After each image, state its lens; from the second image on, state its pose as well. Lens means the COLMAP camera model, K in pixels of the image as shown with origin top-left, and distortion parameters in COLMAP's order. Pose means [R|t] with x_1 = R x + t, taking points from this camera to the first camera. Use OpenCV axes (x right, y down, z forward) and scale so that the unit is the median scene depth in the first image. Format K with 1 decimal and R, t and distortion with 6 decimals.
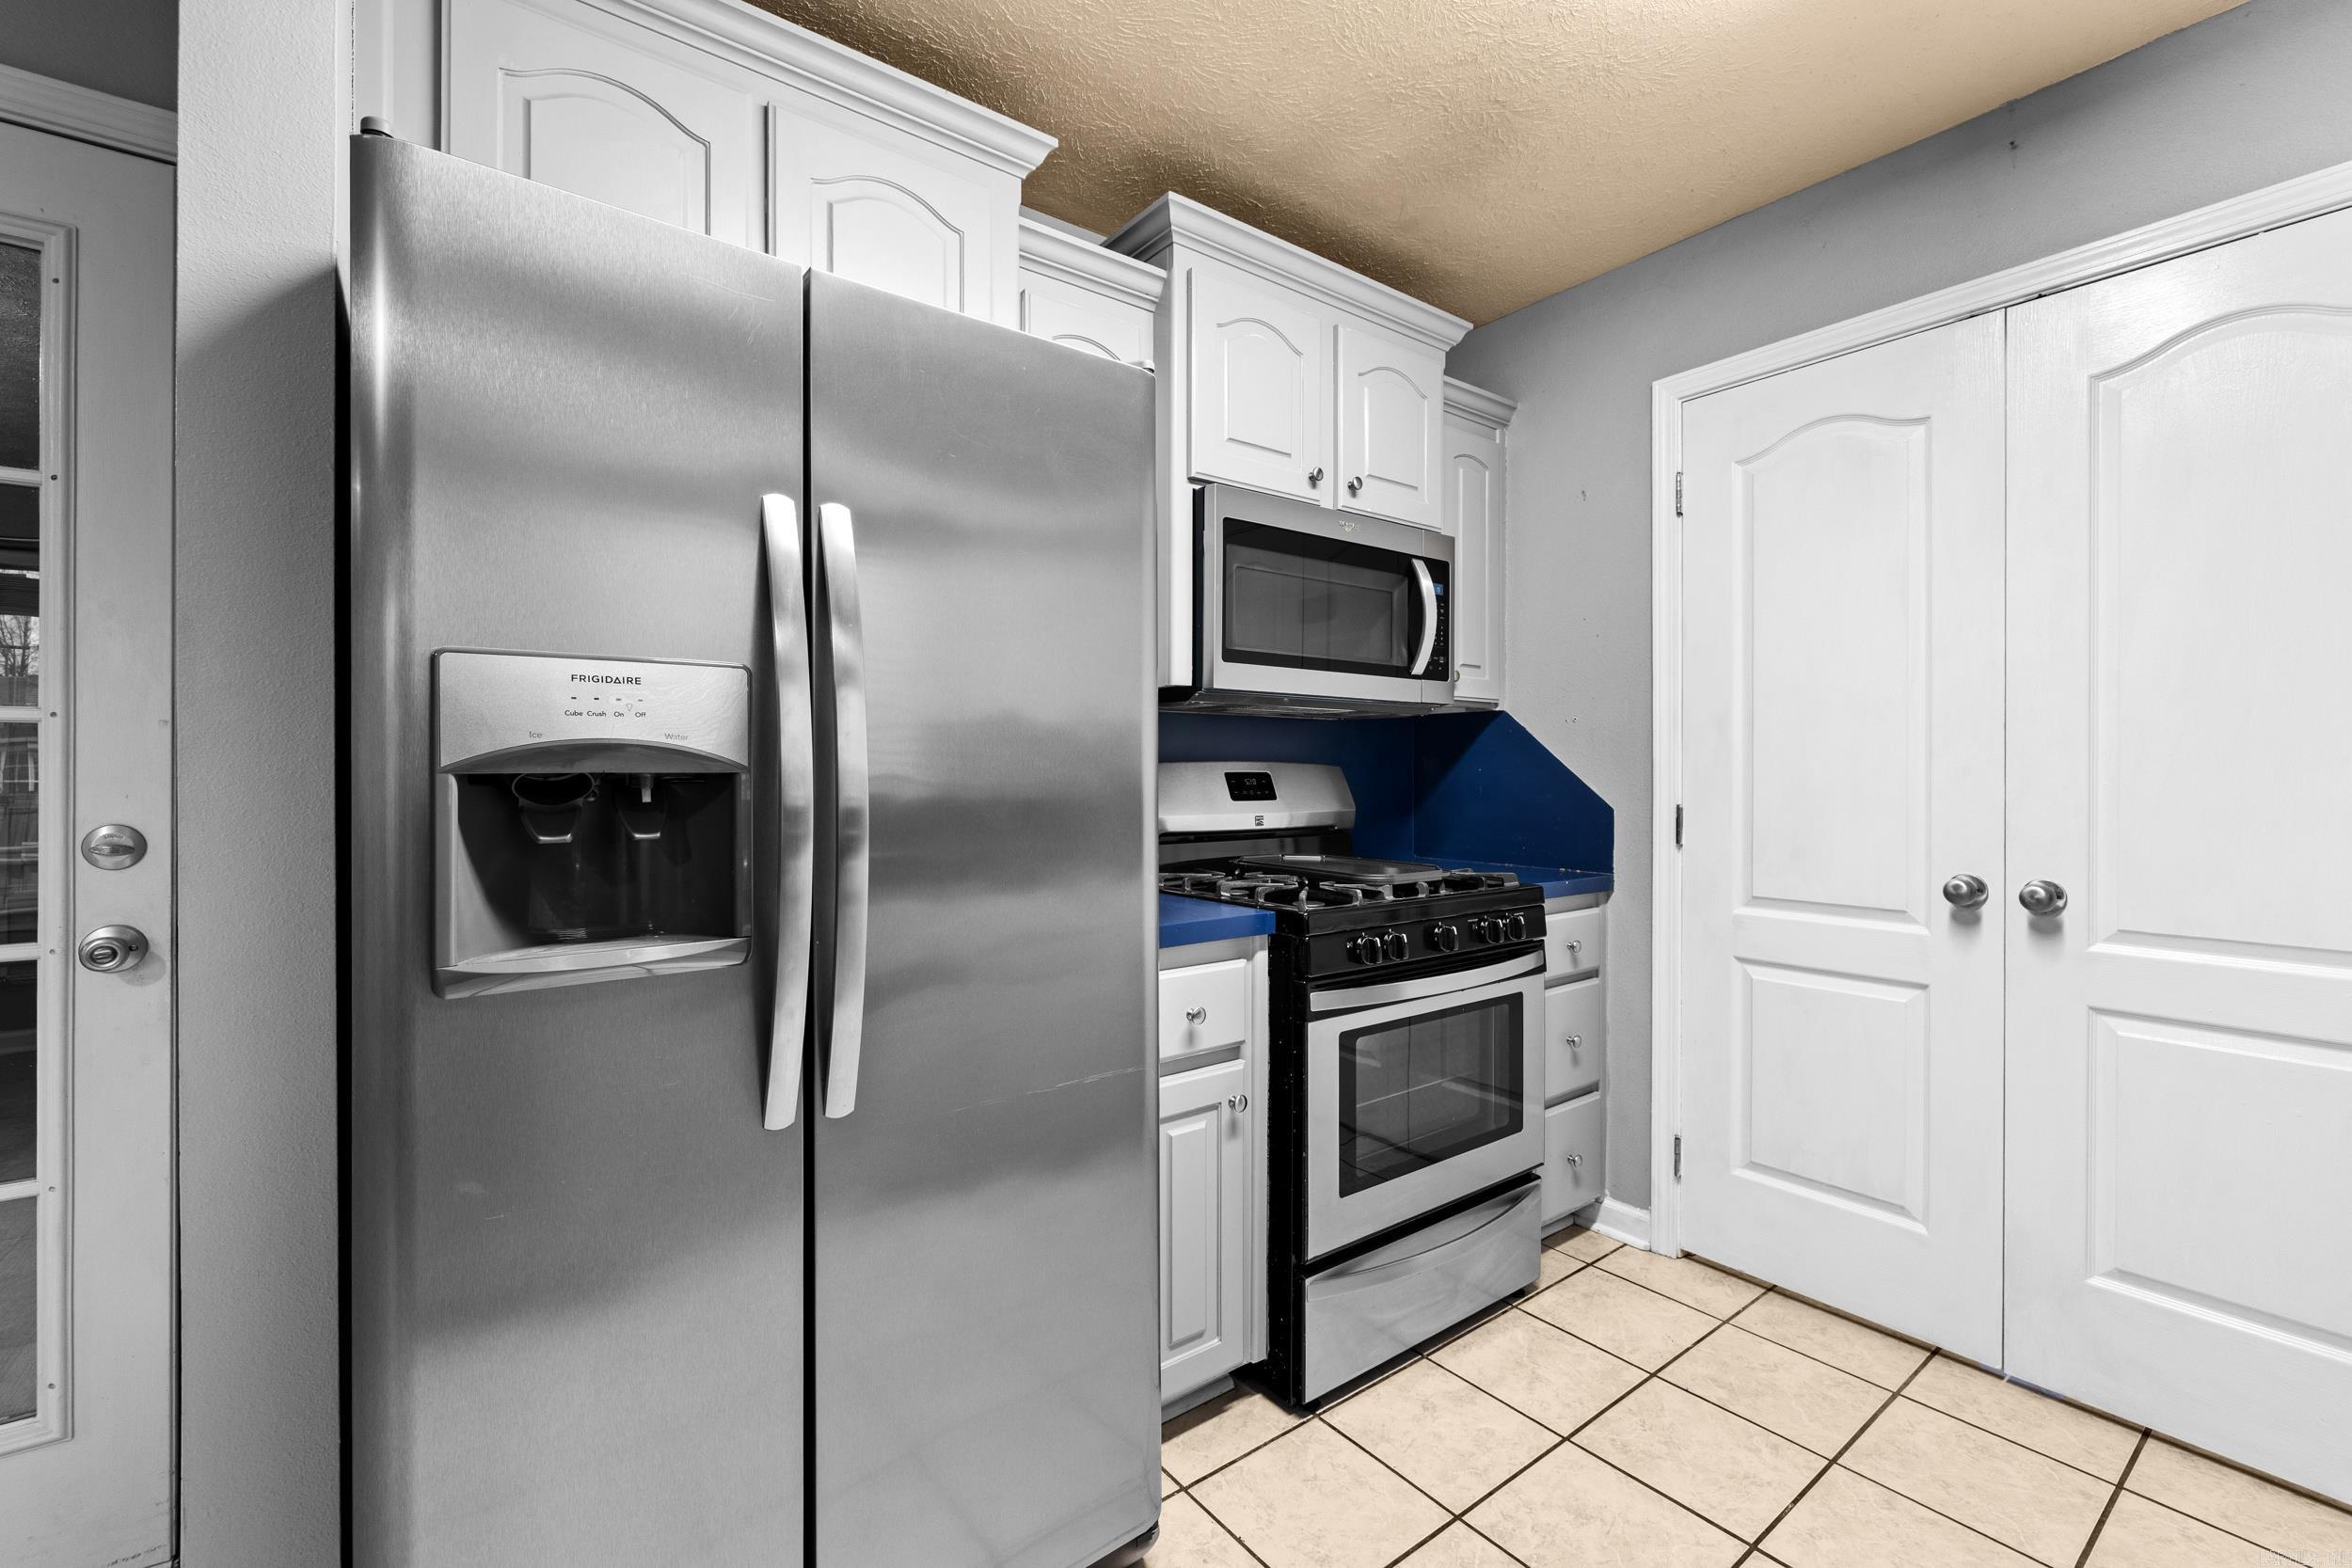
lens RADIAL K [[983.2, 0, 1164.3], [0, 983.2, 773.7], [0, 0, 1]] dist [-0.003419, 0.000837]
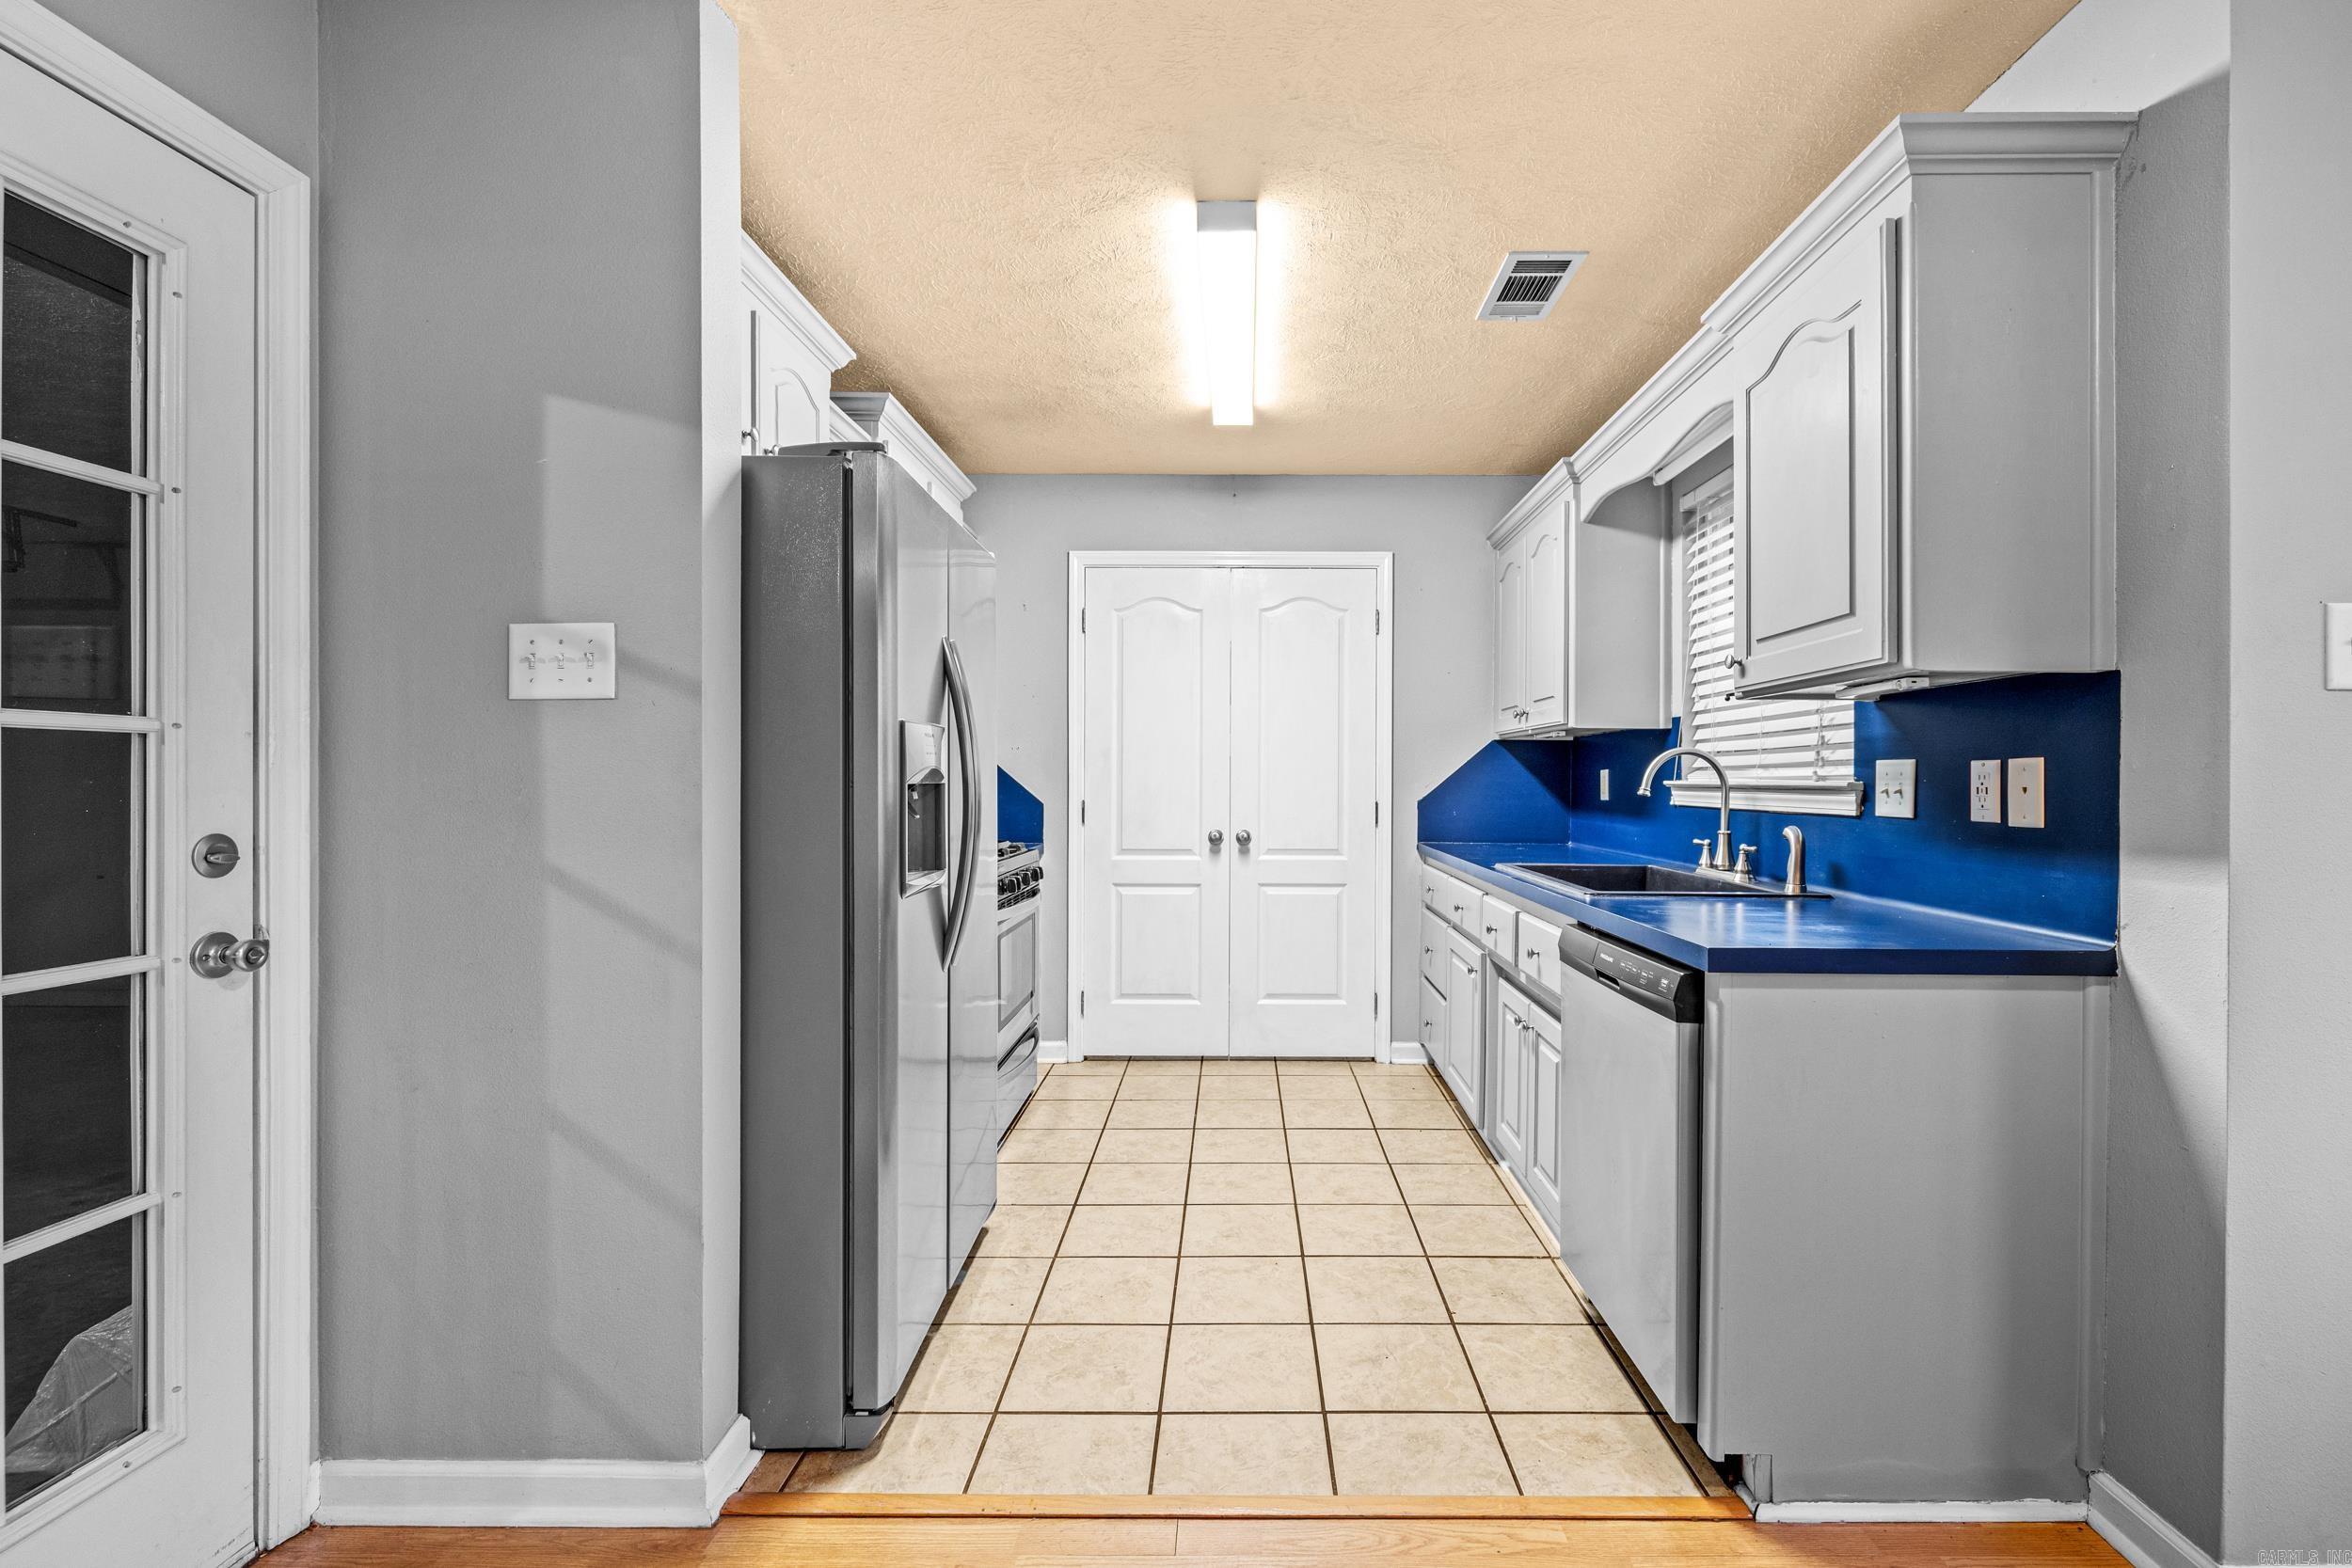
lens RADIAL K [[1006.0, 0, 1247.1], [0, 1006.0, 783.5], [0, 0, 1]] dist [0.001277, -0.000314]
pose [[0.592006, -0.000779, 0.805933, -0.907990], [-0.004147, 0.999983, 0.004013, -0.006753], [-0.805923, -0.005718, 0.591993, -0.348759]]
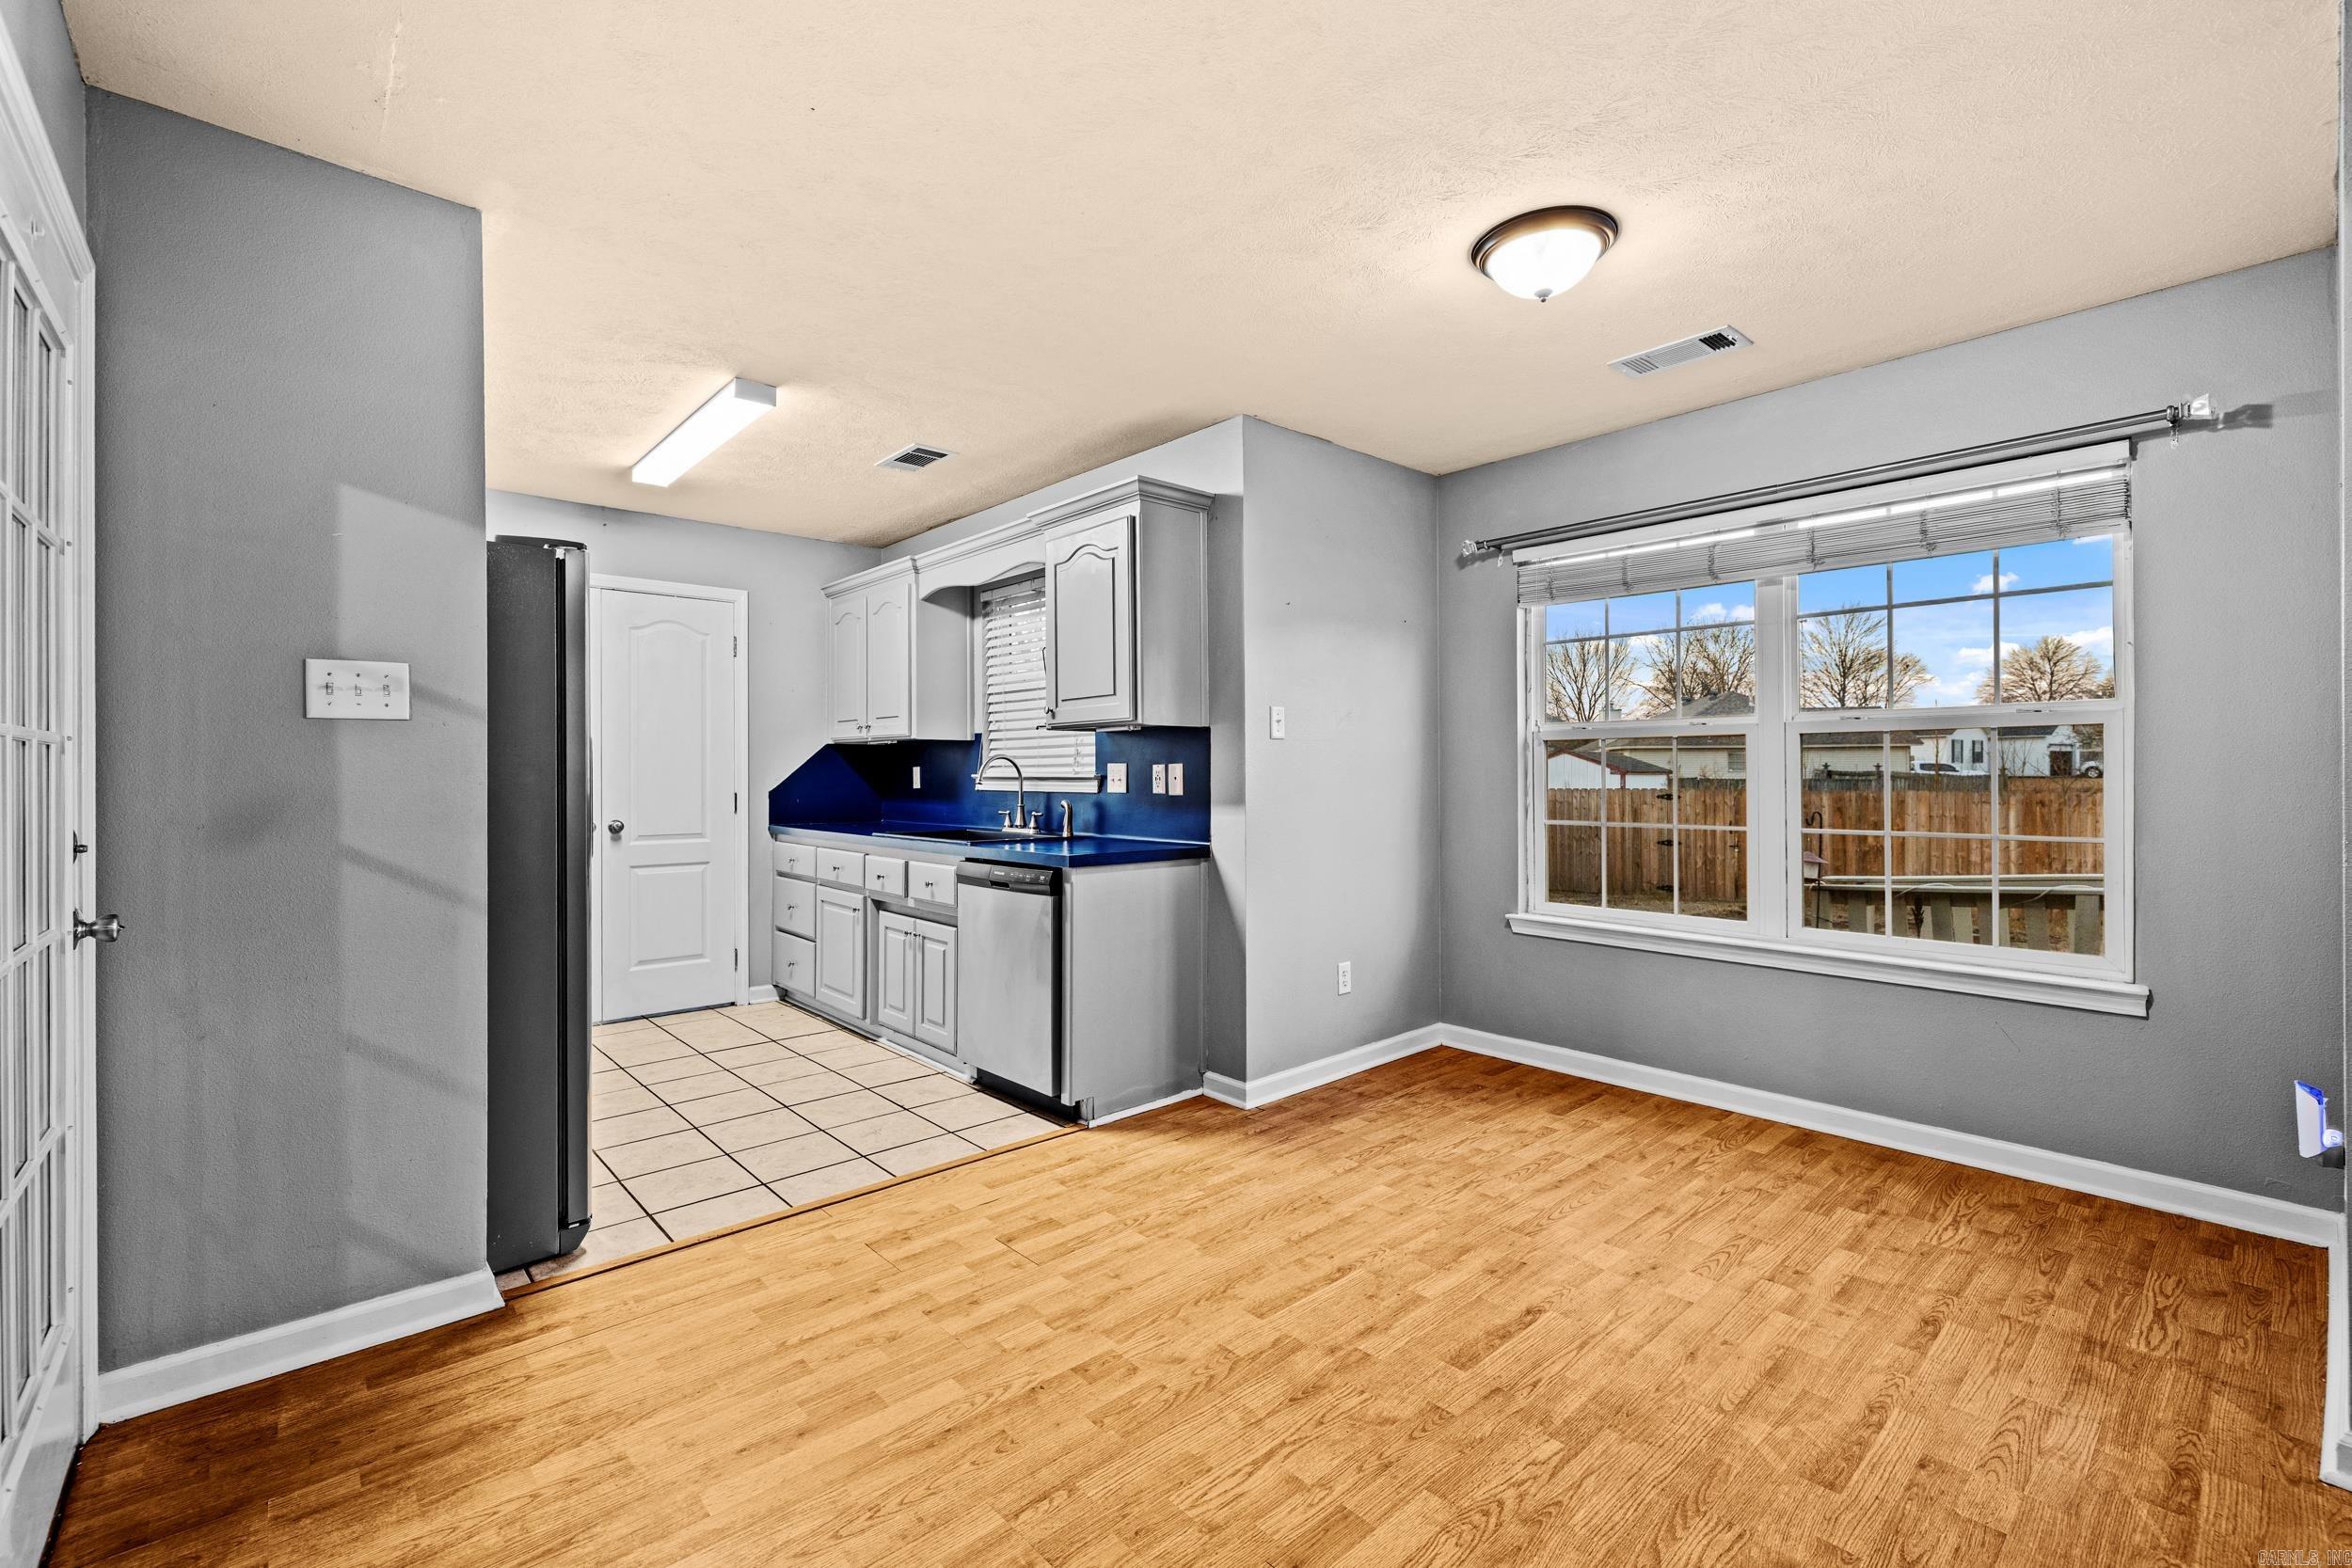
lens RADIAL K [[983.2, 0, 1151.9], [0, 983.2, 770.1], [0, 0, 1]] dist [-0.003419, 0.000837]
pose [[-0.082568, 0.002835, 0.996581, -1.686900], [0.001488, 0.999995, -0.002721, -0.011119], [-0.996584, 0.001258, -0.082571, -0.170295]]
